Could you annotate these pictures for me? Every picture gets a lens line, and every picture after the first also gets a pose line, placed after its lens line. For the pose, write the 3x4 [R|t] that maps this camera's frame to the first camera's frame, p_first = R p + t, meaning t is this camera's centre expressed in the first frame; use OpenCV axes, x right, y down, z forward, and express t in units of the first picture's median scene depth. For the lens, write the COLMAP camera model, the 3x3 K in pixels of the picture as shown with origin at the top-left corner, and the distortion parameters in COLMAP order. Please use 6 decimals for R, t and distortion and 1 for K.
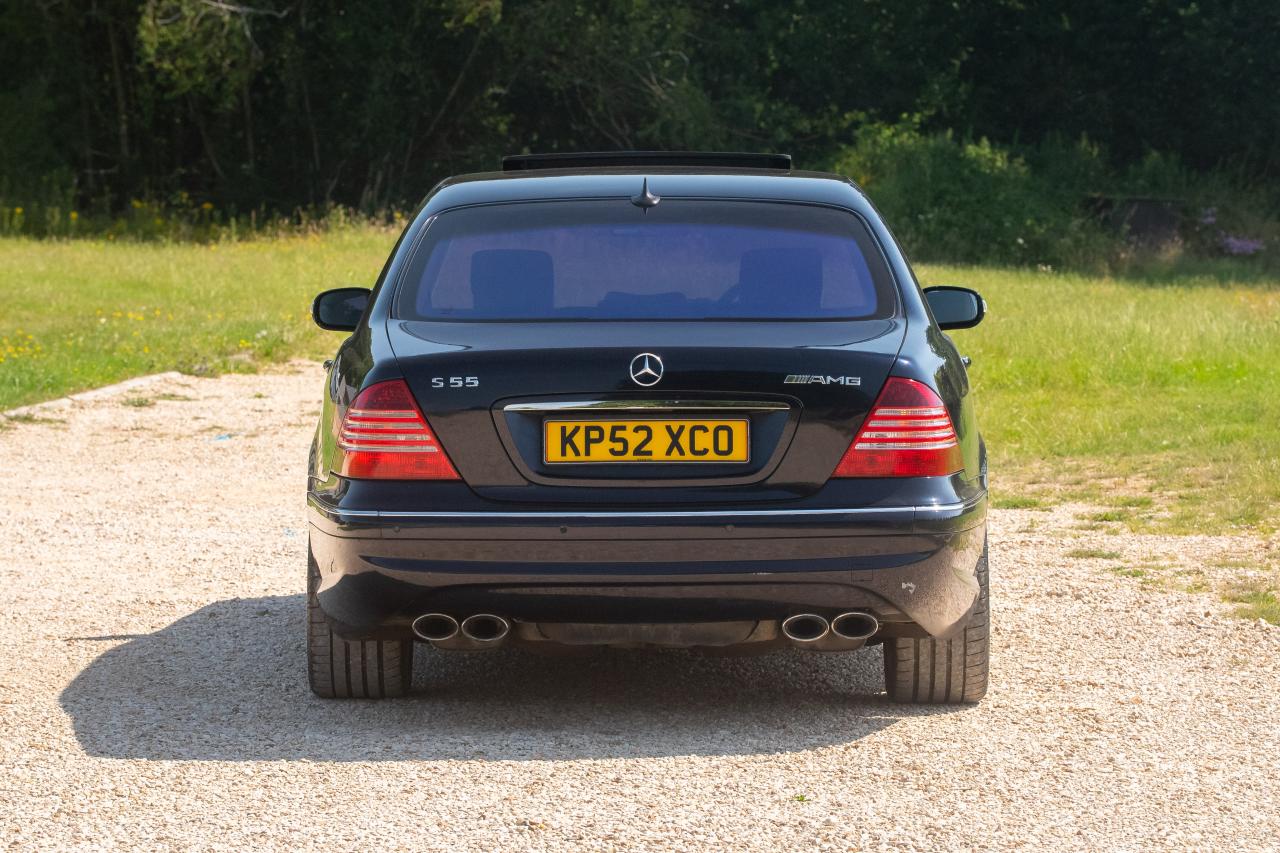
lens RADIAL K [[5325.3, 0, 641.3], [0, 5325.3, 441.8], [0, 0, 1]] dist [0.816171, 7.888441]
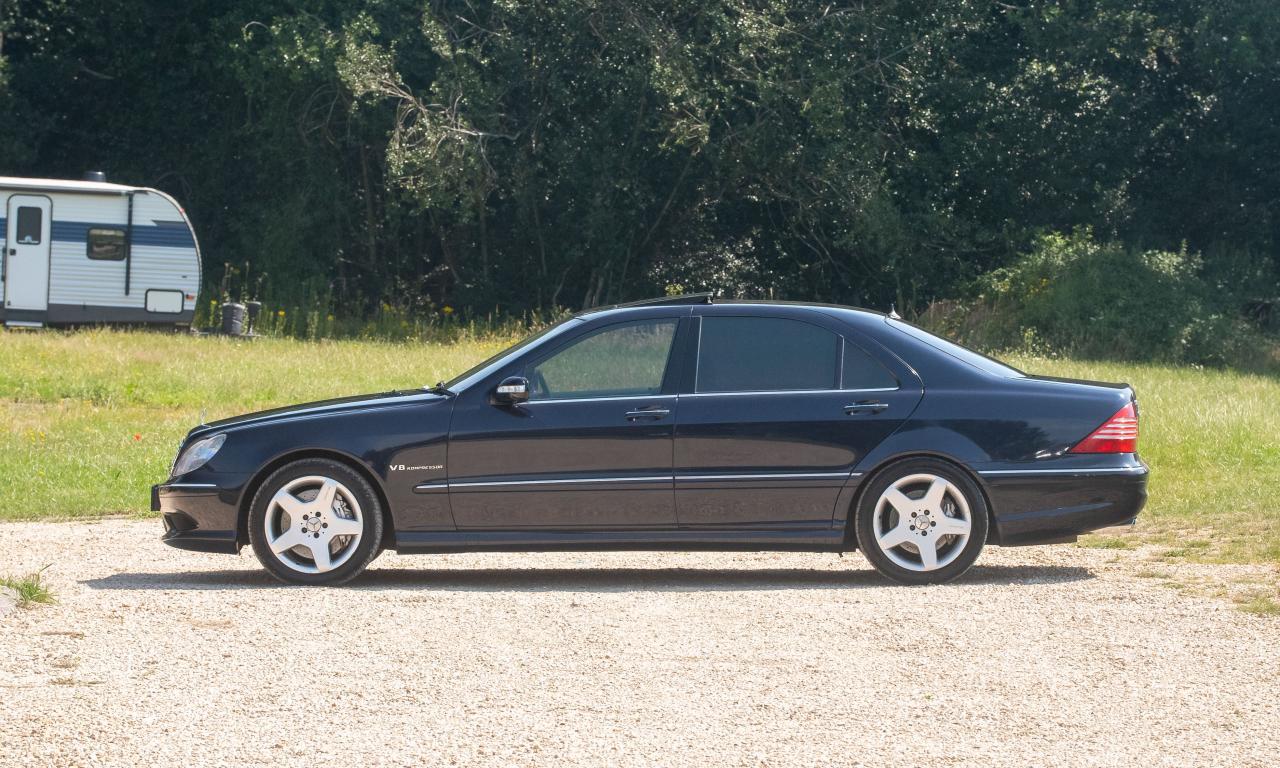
lens RADIAL K [[5326.1, 0, 643.5], [0, 5326.1, 387.6], [0, 0, 1]] dist [0.872337, 6.458591]
pose [[0.999334, 0.001945, -0.036425, 0.000336], [-0.002951, 0.999615, -0.027597, 0.002742], [0.036358, 0.027686, 0.998955, -0.106422]]
